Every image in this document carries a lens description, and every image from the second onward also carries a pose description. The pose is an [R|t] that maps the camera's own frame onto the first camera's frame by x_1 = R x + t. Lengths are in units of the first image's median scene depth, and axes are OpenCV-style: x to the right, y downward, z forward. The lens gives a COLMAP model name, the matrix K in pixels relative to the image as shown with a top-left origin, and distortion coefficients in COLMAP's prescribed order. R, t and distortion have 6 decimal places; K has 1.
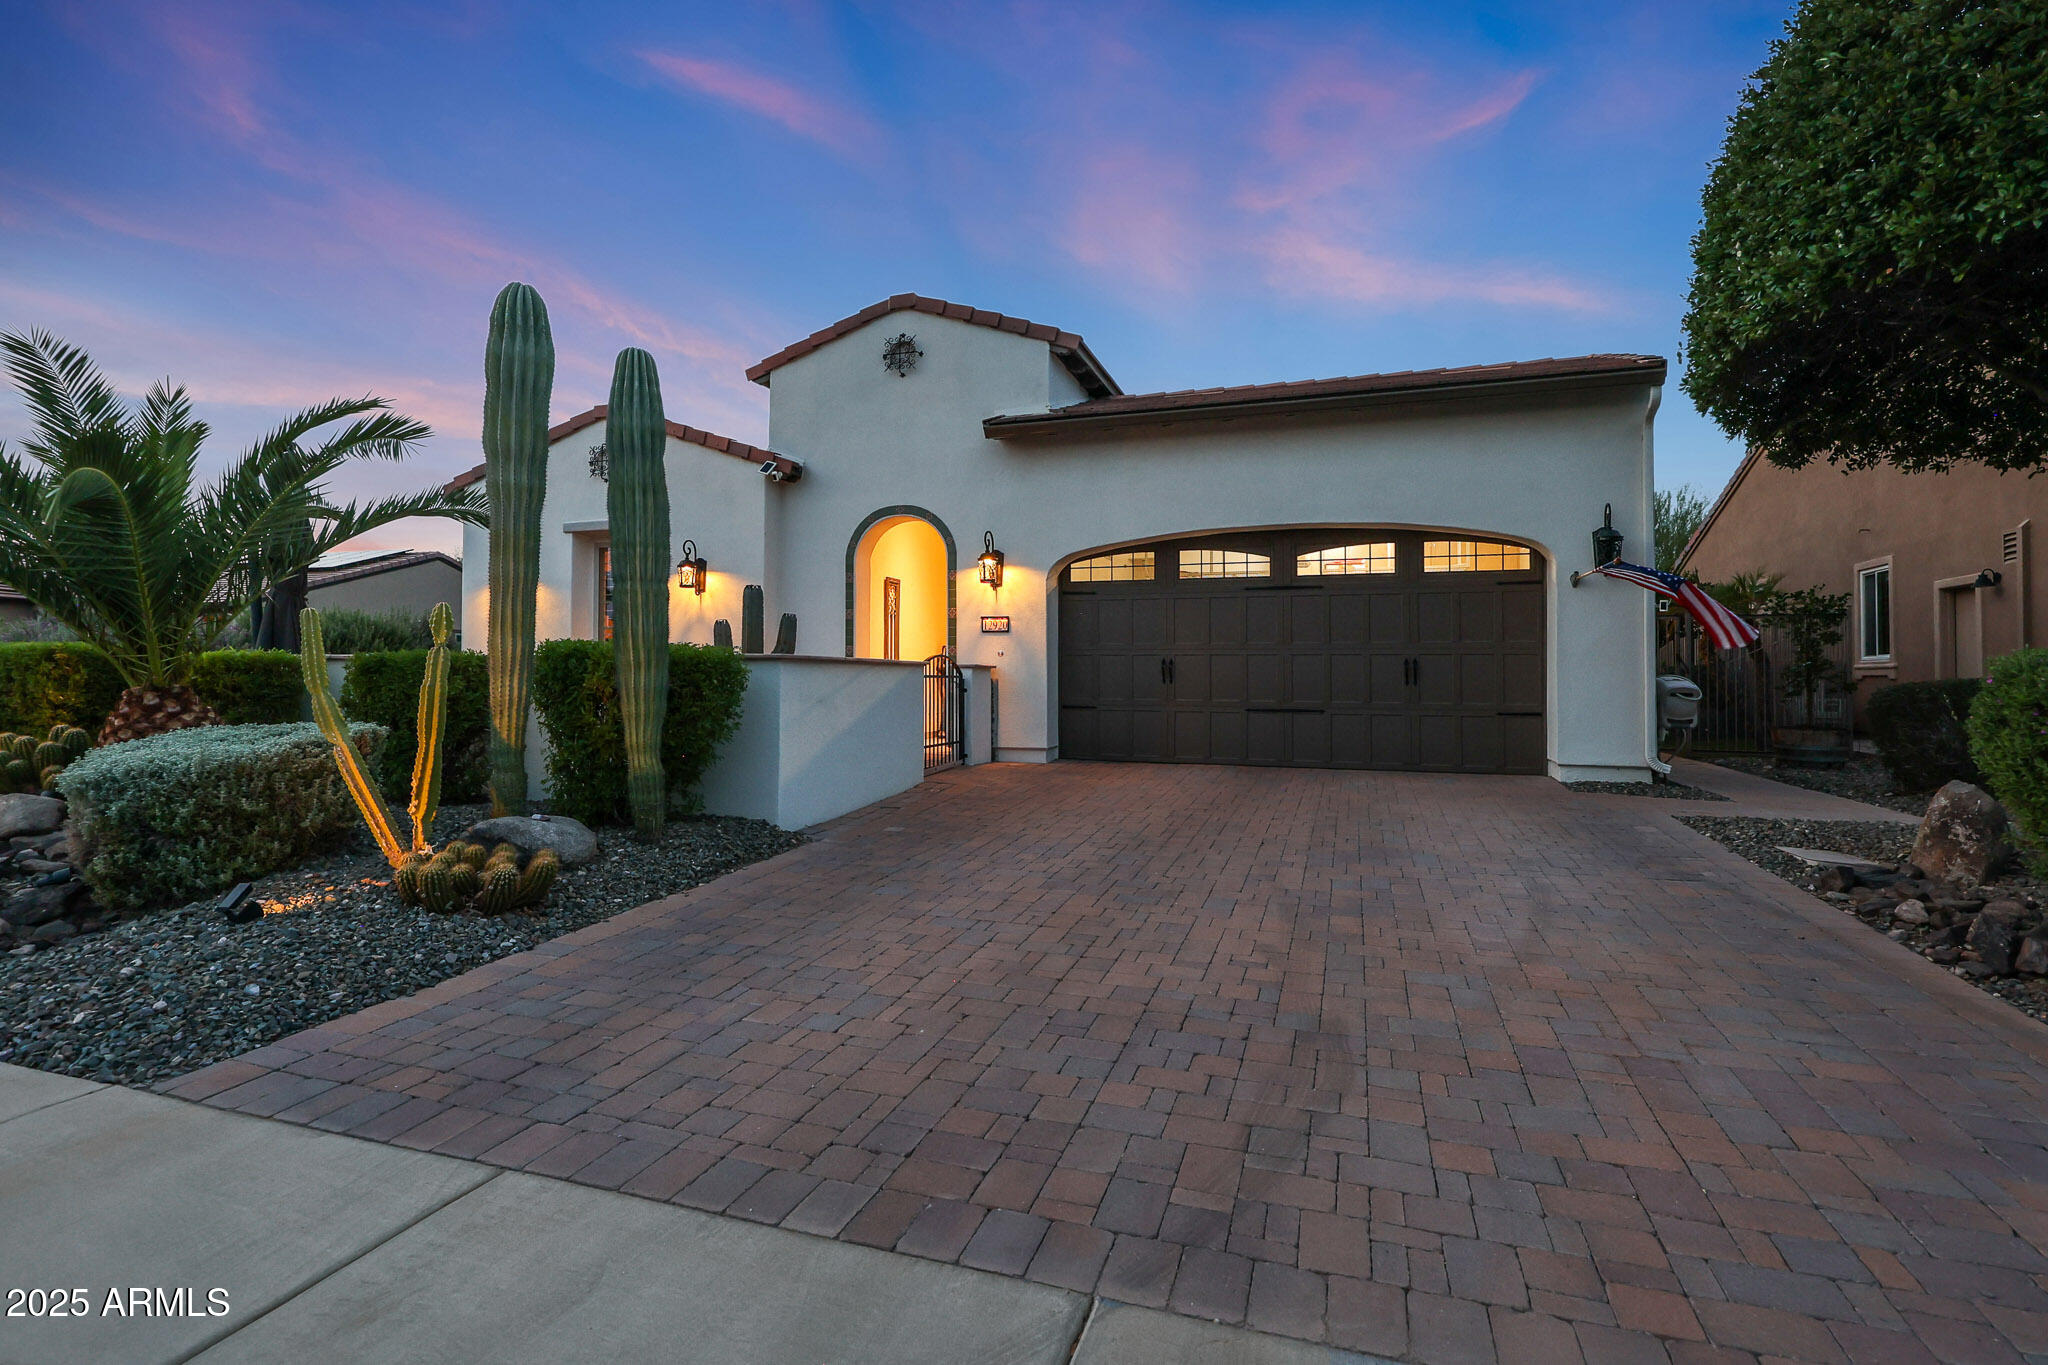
lens RADIAL K [[992.3, 0, 1017.7], [0, 992.3, 640.1], [0, 0, 1]] dist [0.001058, -0.001170]
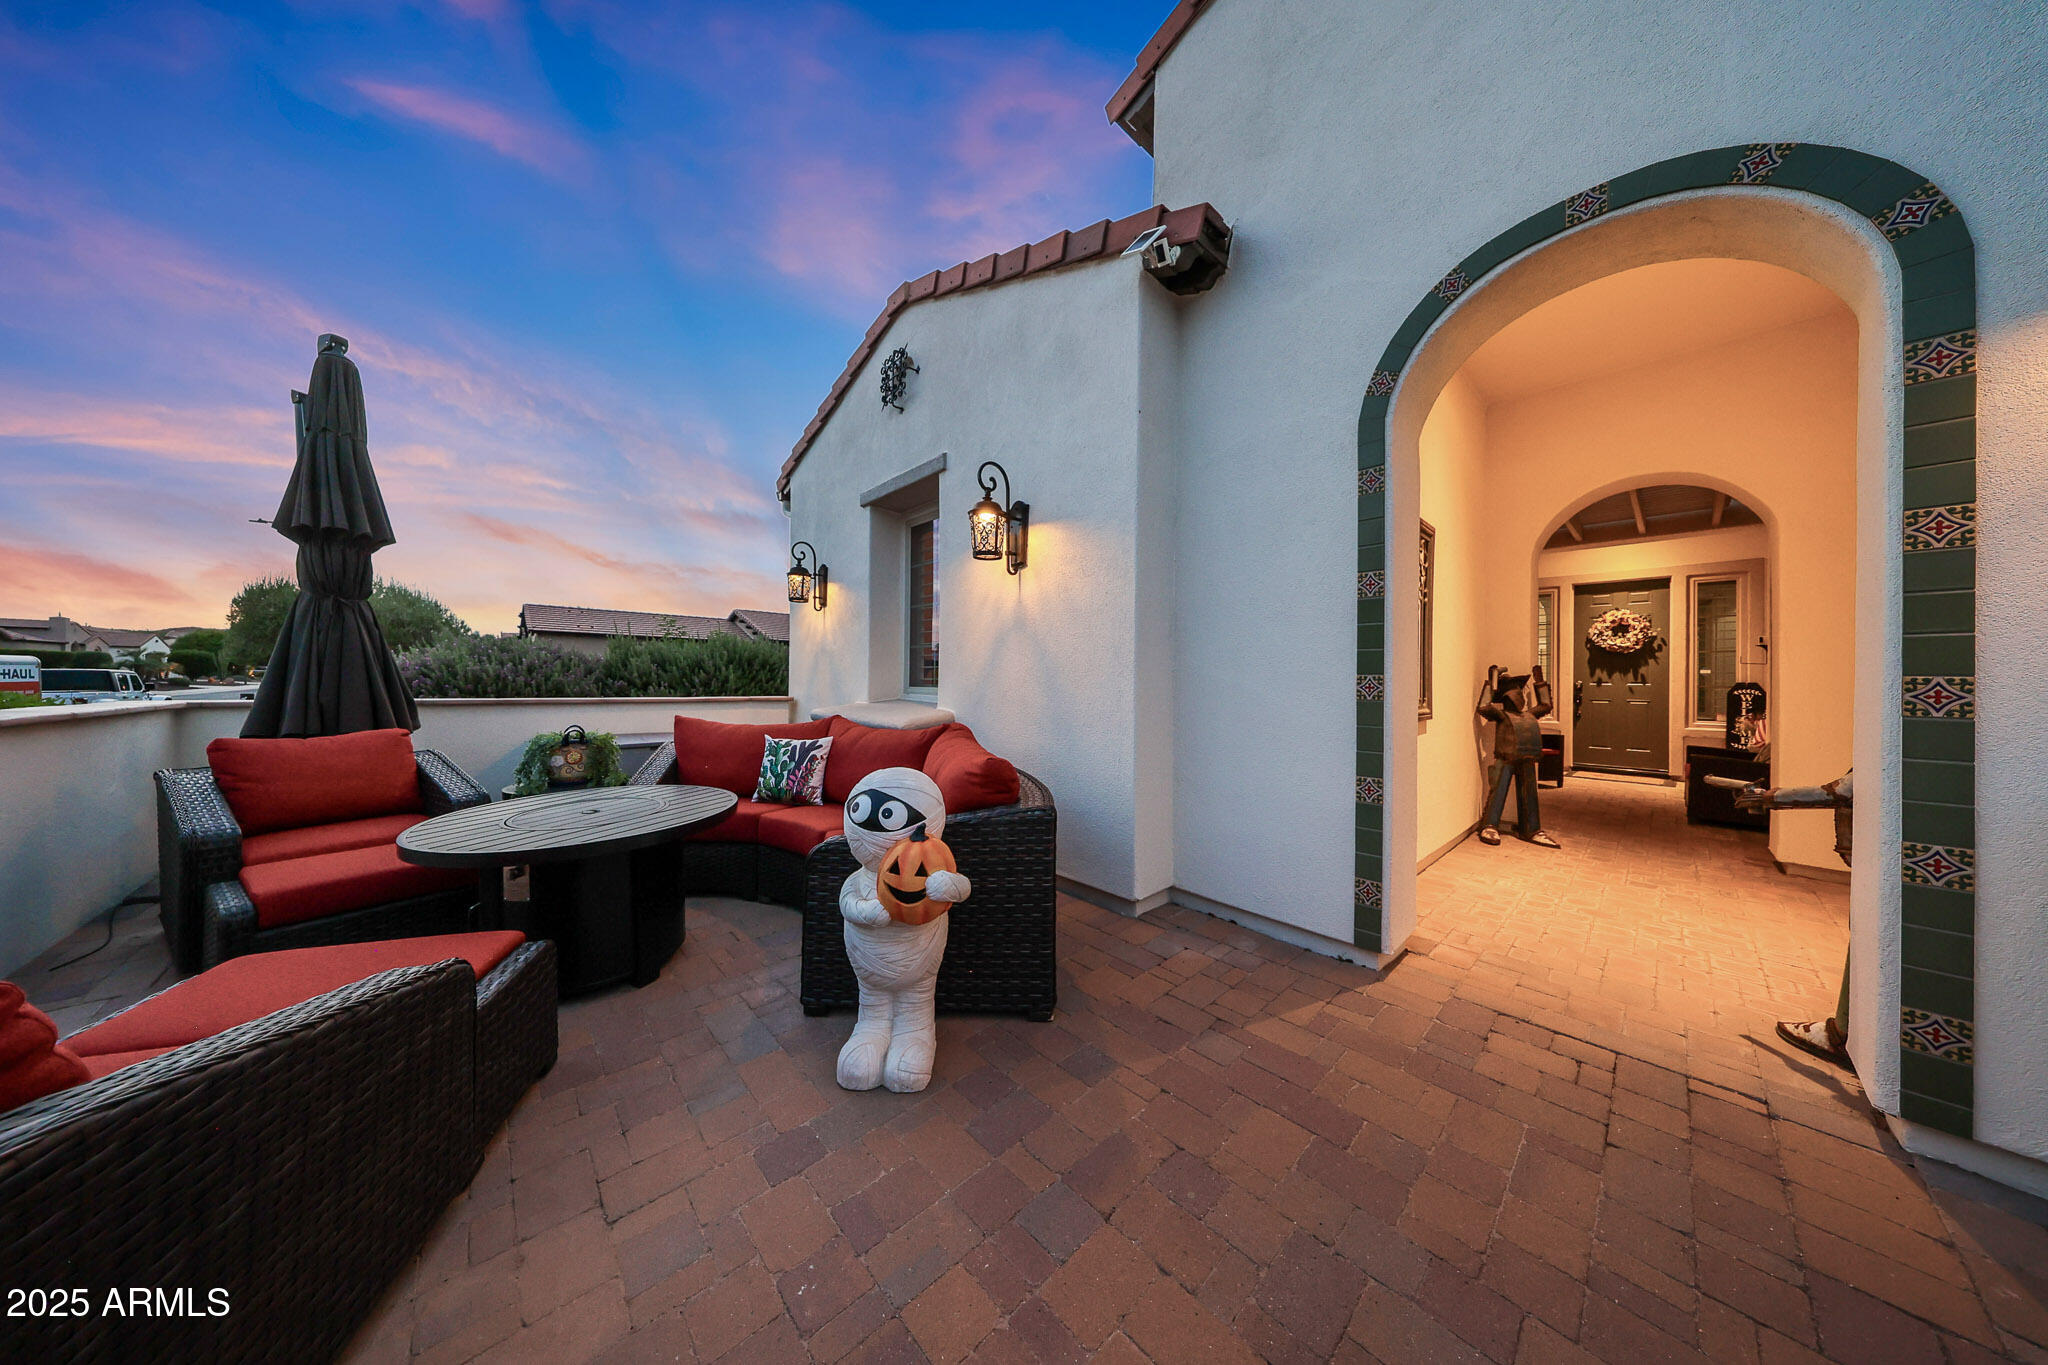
lens RADIAL K [[597.6, 0, 1034.3], [0, 597.6, 680.0], [0, 0, 1]] dist [-0.002095, -0.000096]
pose [[0.880444, 0.004980, -0.474124, -0.281939], [0.005386, 0.999775, 0.020503, 0.004365], [0.474119, -0.020605, 0.880219, 1.230518]]
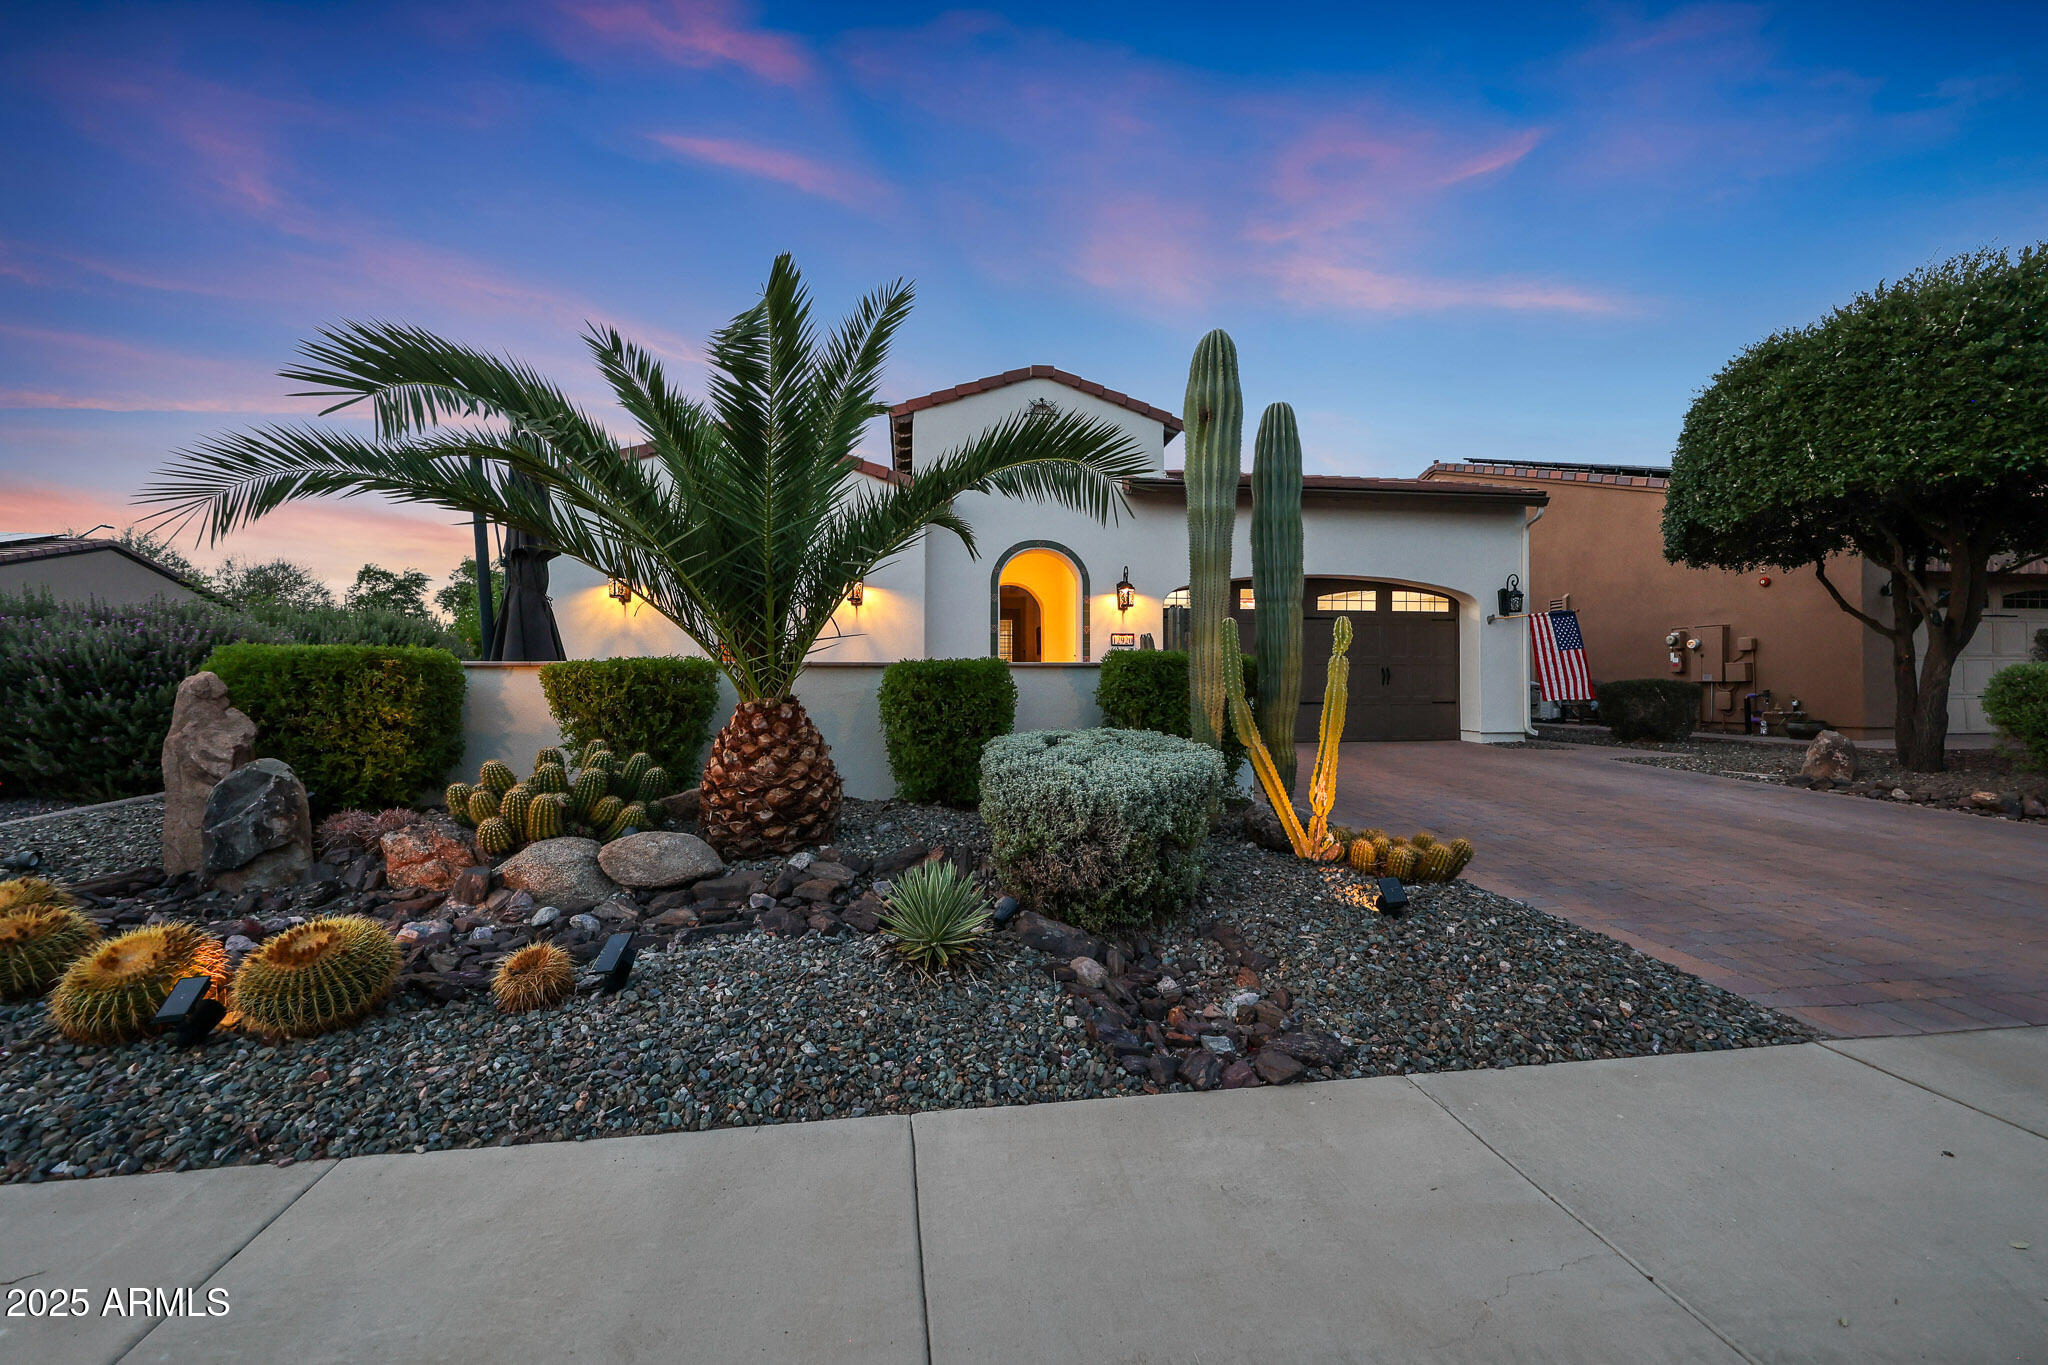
lens RADIAL K [[764.6, 0, 1025.7], [0, 764.6, 666.0], [0, 0, 1]] dist [-0.008300, -0.000151]
pose [[0.898153, 0.001797, 0.439679, -0.868626], [-0.010372, 0.999800, 0.017101, 0.003669], [-0.439560, -0.019920, 0.897992, 0.266766]]
